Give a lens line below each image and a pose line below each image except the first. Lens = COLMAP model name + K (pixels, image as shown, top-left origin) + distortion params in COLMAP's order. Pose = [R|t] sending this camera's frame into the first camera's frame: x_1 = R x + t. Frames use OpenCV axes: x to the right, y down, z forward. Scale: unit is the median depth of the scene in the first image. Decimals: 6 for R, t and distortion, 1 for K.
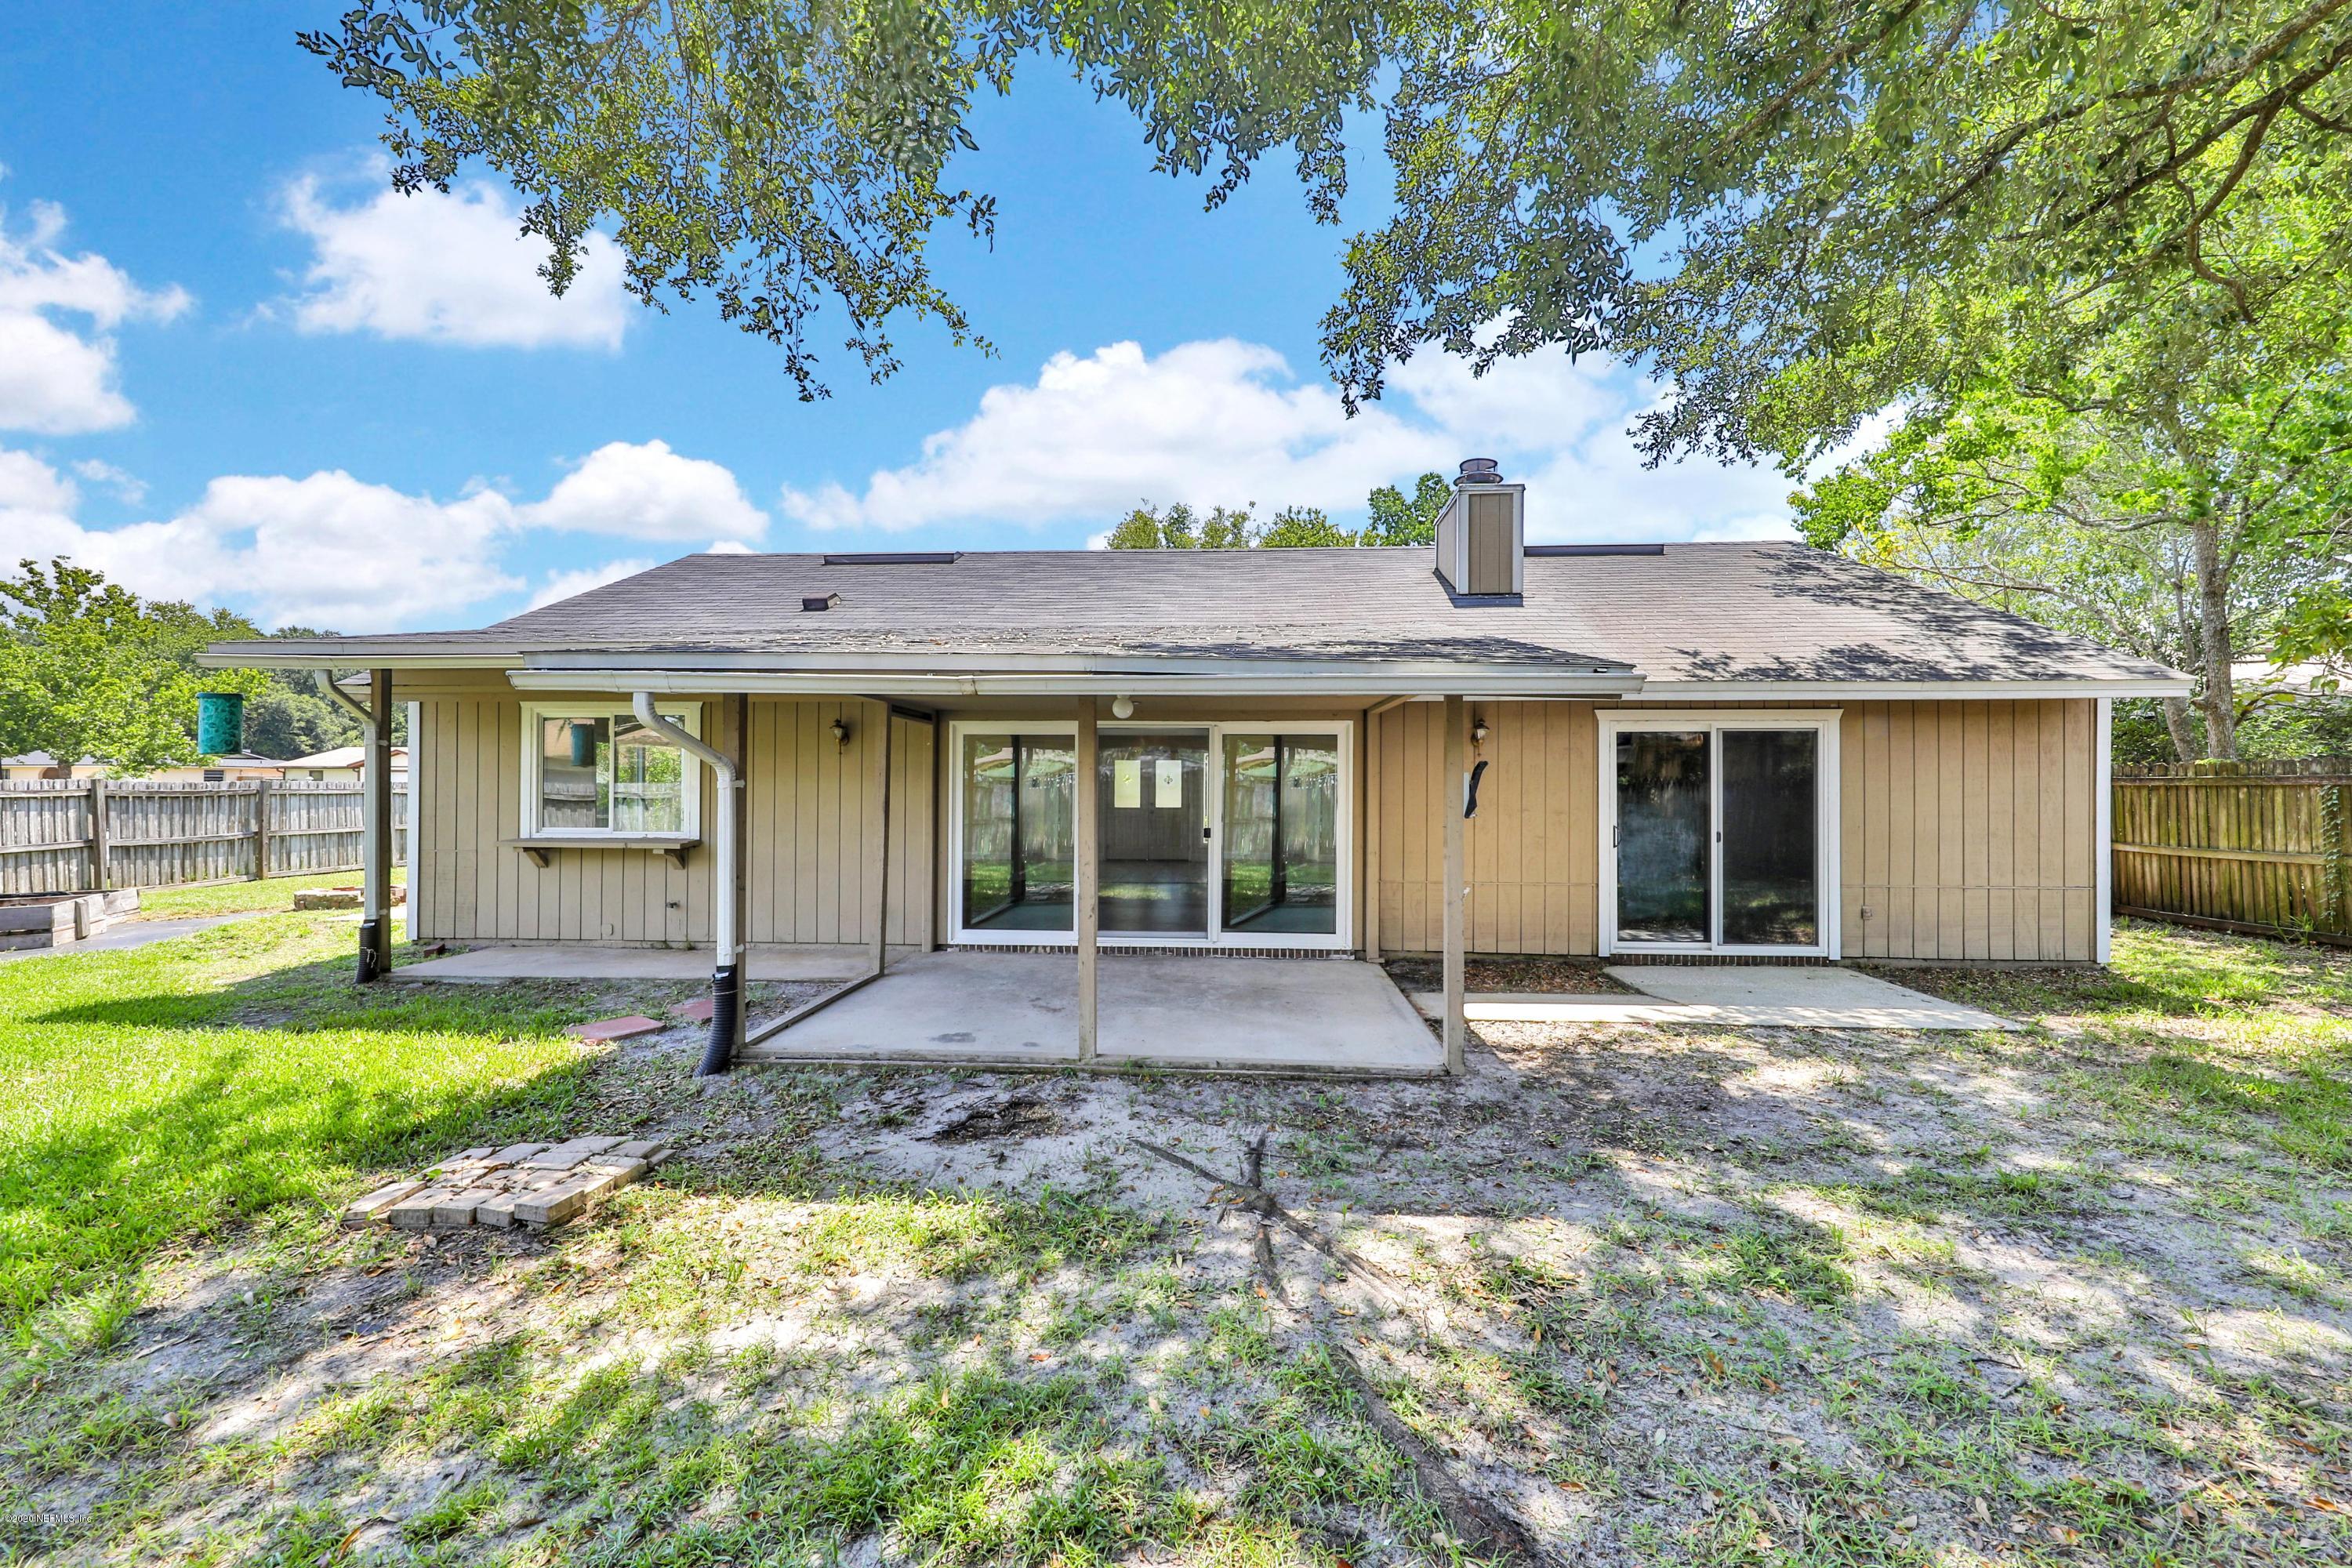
lens RADIAL K [[868.9, 0, 1176.0], [0, 868.9, 784.0], [0, 0, 1]] dist [-0.002000, -0.000165]
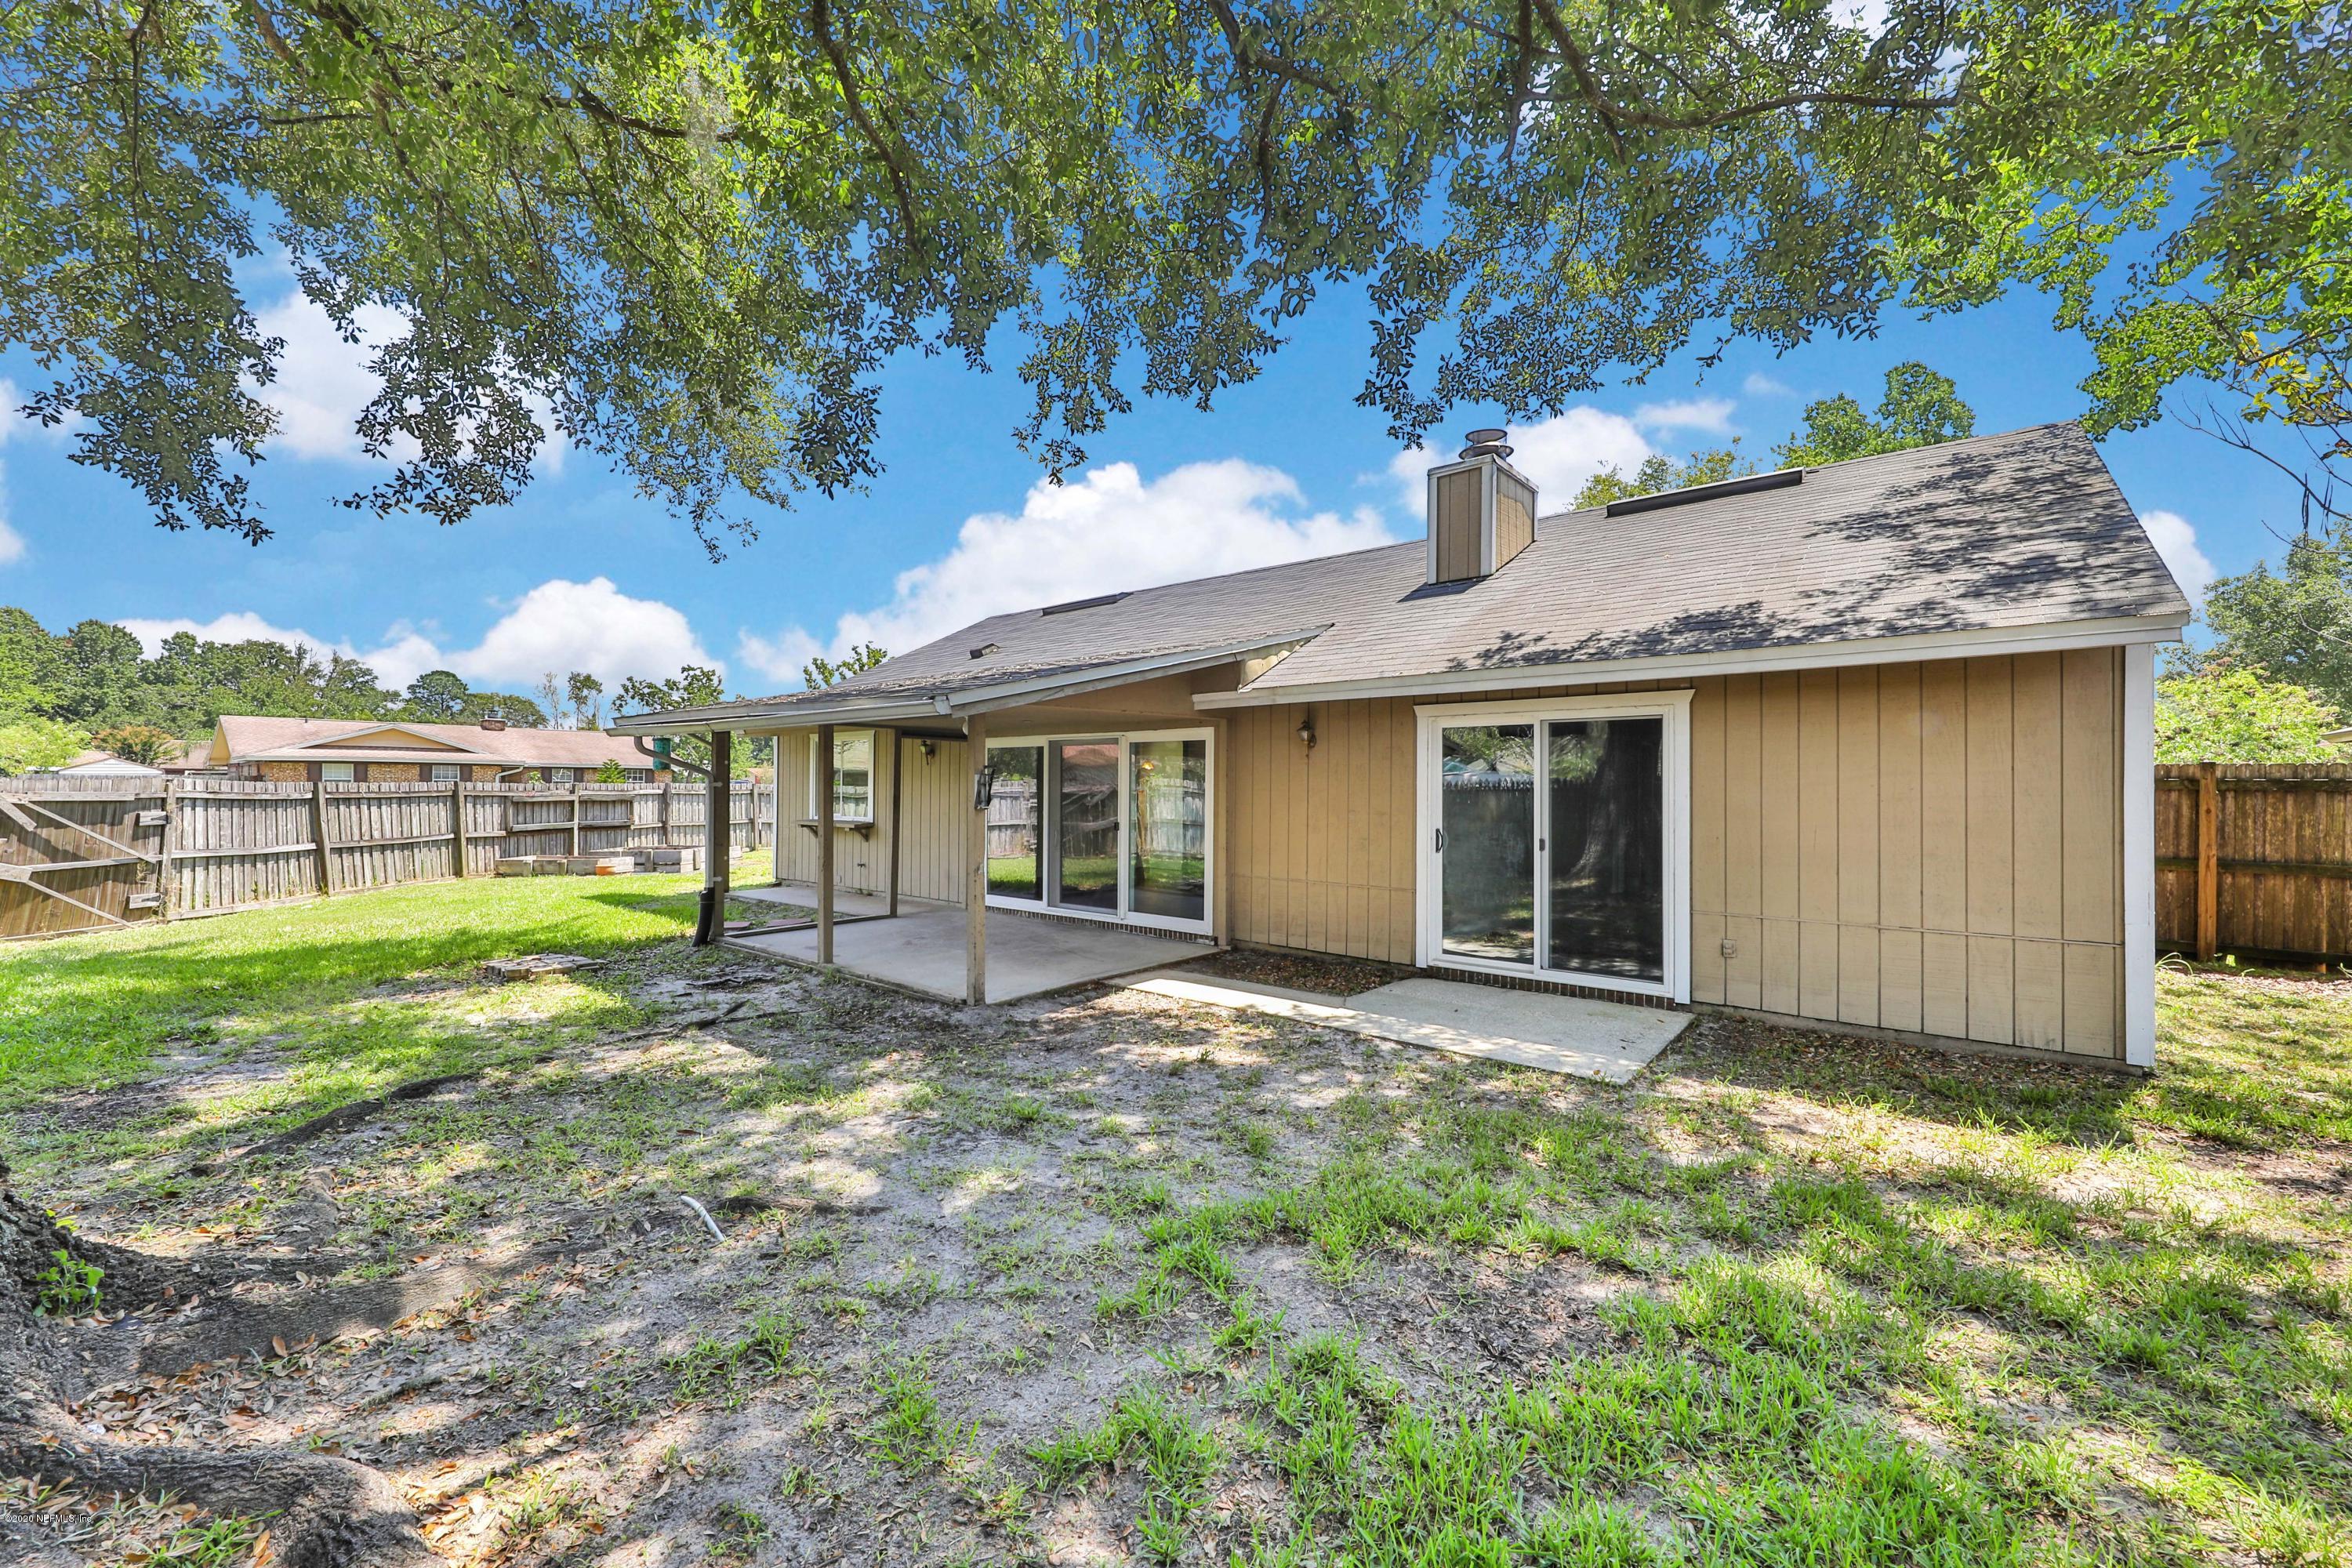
lens RADIAL K [[912.9, 0, 1176.6], [0, 912.9, 791.4], [0, 0, 1]] dist [-0.000471, -0.000081]
pose [[0.807432, 0.001516, -0.589958, 0.877926], [0.000414, 0.999995, 0.003136, 0.004337], [0.589960, -0.002776, 0.807428, 0.045422]]
